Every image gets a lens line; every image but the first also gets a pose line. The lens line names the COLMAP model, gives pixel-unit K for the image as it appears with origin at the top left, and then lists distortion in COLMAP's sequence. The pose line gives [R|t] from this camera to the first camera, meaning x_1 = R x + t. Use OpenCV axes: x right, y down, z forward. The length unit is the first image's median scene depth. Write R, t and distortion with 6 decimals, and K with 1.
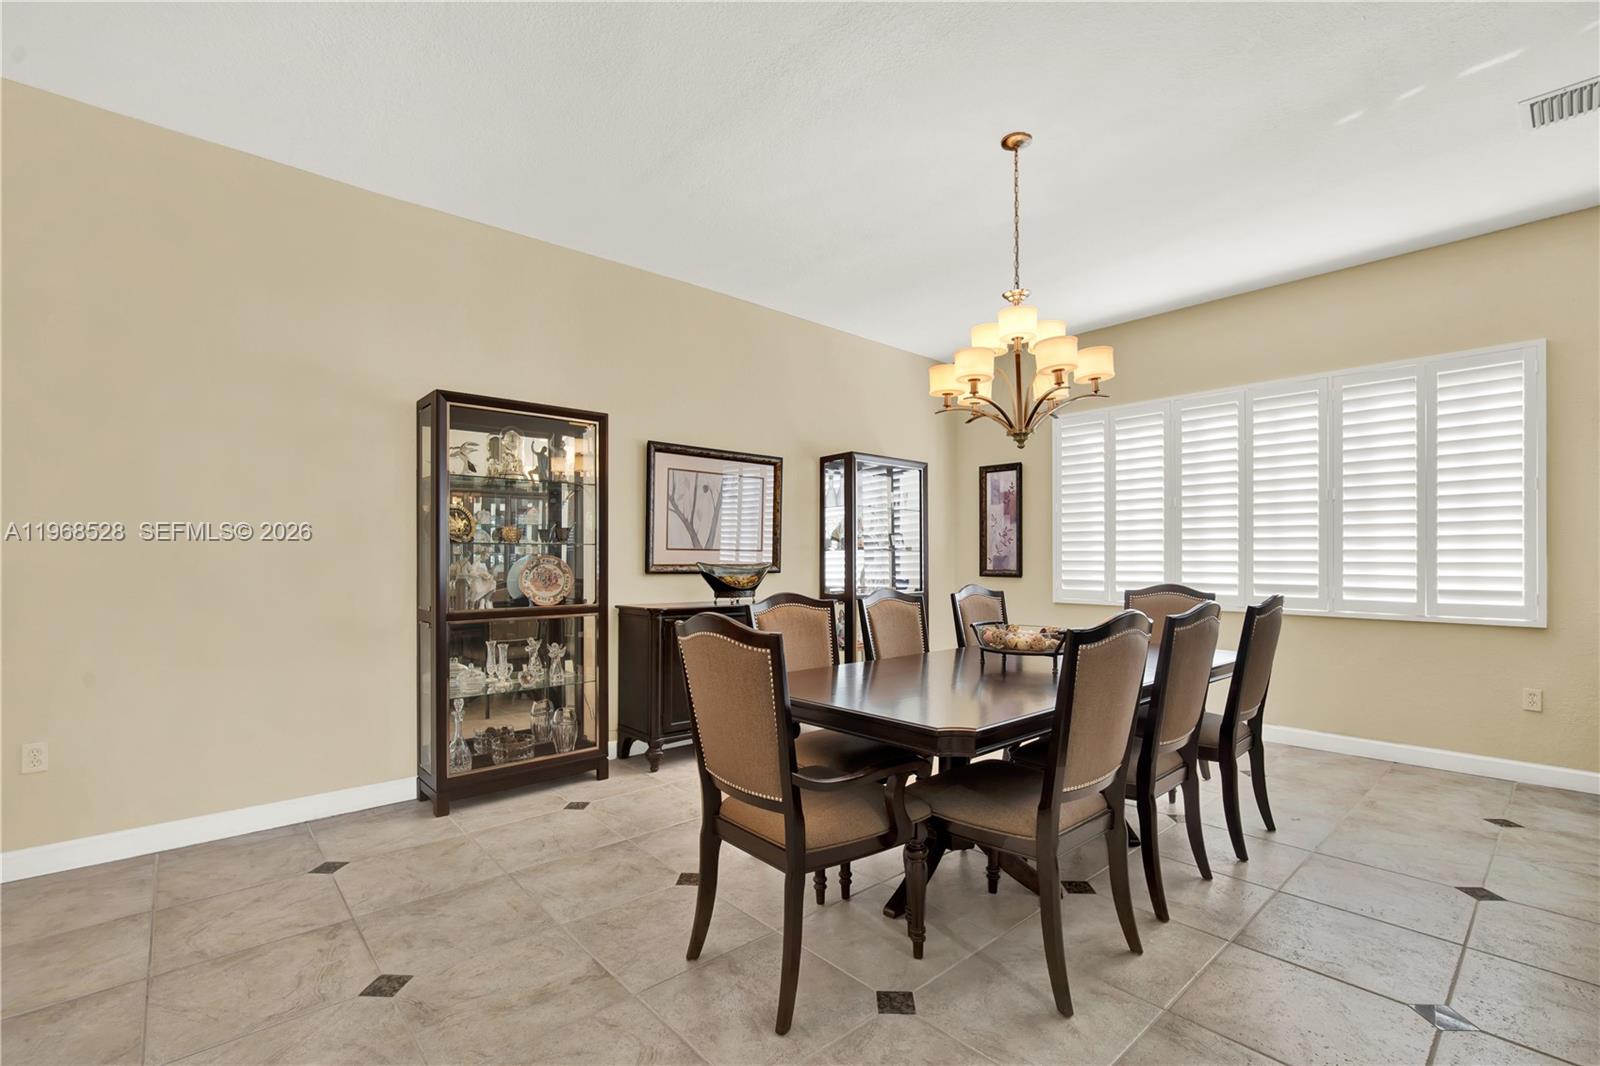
lens RADIAL K [[712.8, 0, 799.5], [0, 712.8, 536.7], [0, 0, 1]] dist [-0.002591, -0.000558]
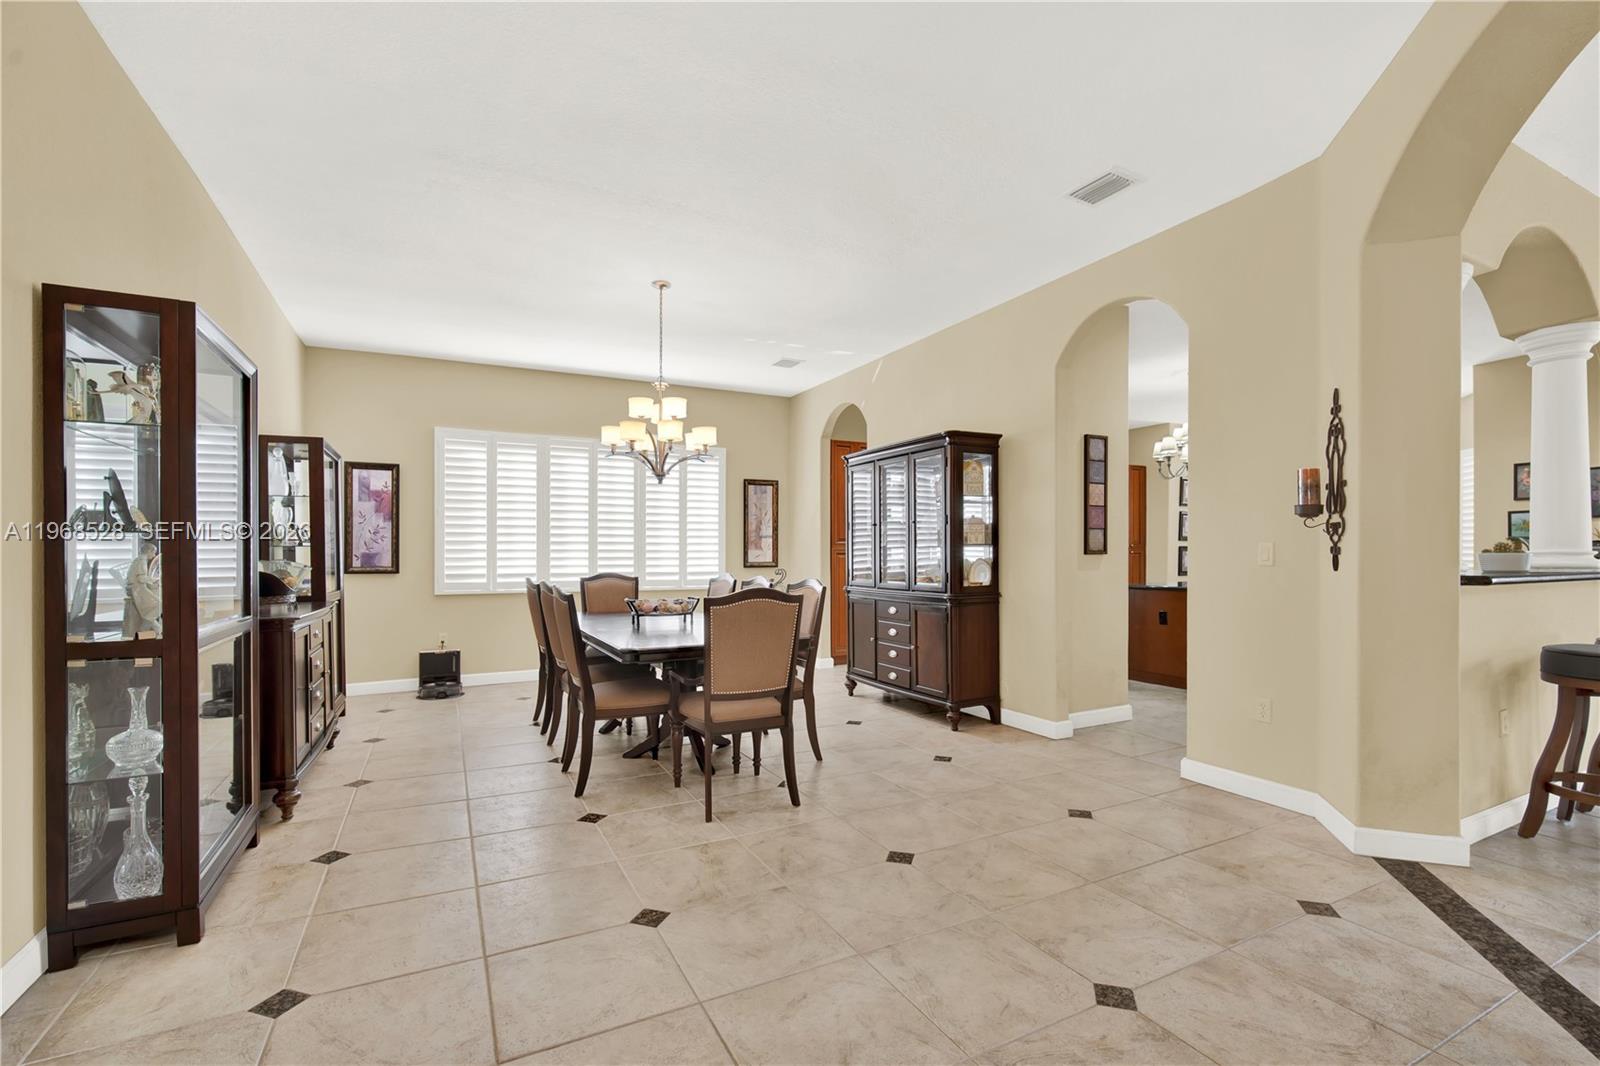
lens RADIAL K [[712.8, 0, 795.7], [0, 712.8, 547.5], [0, 0, 1]] dist [-0.002591, -0.000558]
pose [[0.263889, 0.005498, 0.964537, -0.607120], [-0.027719, 0.999614, 0.001886, 0.000372], [-0.964155, -0.027233, 0.263940, 0.169081]]
